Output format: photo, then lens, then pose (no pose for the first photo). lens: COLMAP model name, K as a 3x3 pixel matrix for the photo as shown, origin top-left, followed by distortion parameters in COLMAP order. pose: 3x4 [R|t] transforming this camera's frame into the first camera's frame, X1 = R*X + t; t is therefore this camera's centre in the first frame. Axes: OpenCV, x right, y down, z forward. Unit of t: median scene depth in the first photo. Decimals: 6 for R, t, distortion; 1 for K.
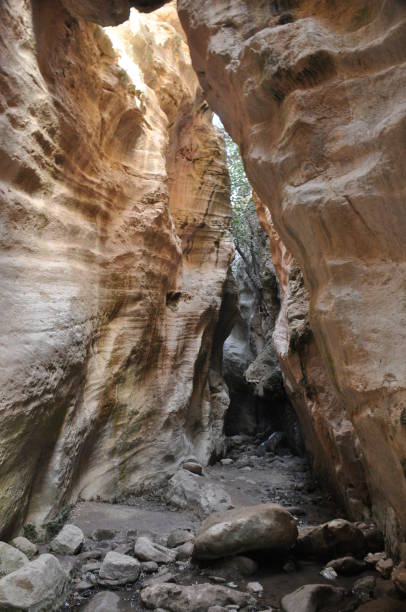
lens RADIAL K [[411.3, 0, 203.0], [0, 411.3, 306.0], [0, 0, 1]] dist [-0.024063, 0.002222]
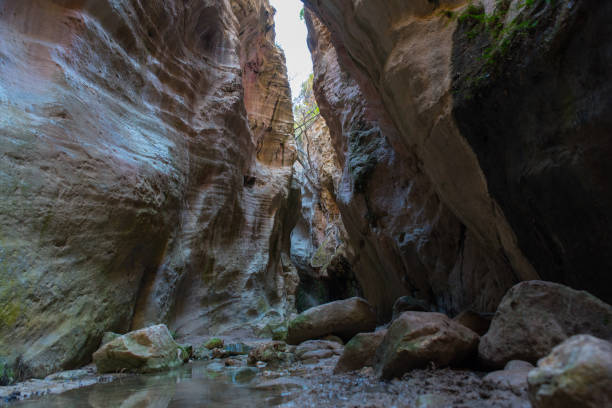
lens RADIAL K [[351.1, 0, 290.7], [0, 351.1, 203.9], [0, 0, 1]] dist [0.057650, 0.000522]
pose [[0.996710, -0.042512, 0.069008, -0.030655], [0.046850, 0.996944, -0.062510, 0.130675], [-0.066140, 0.065537, 0.995656, -0.003430]]
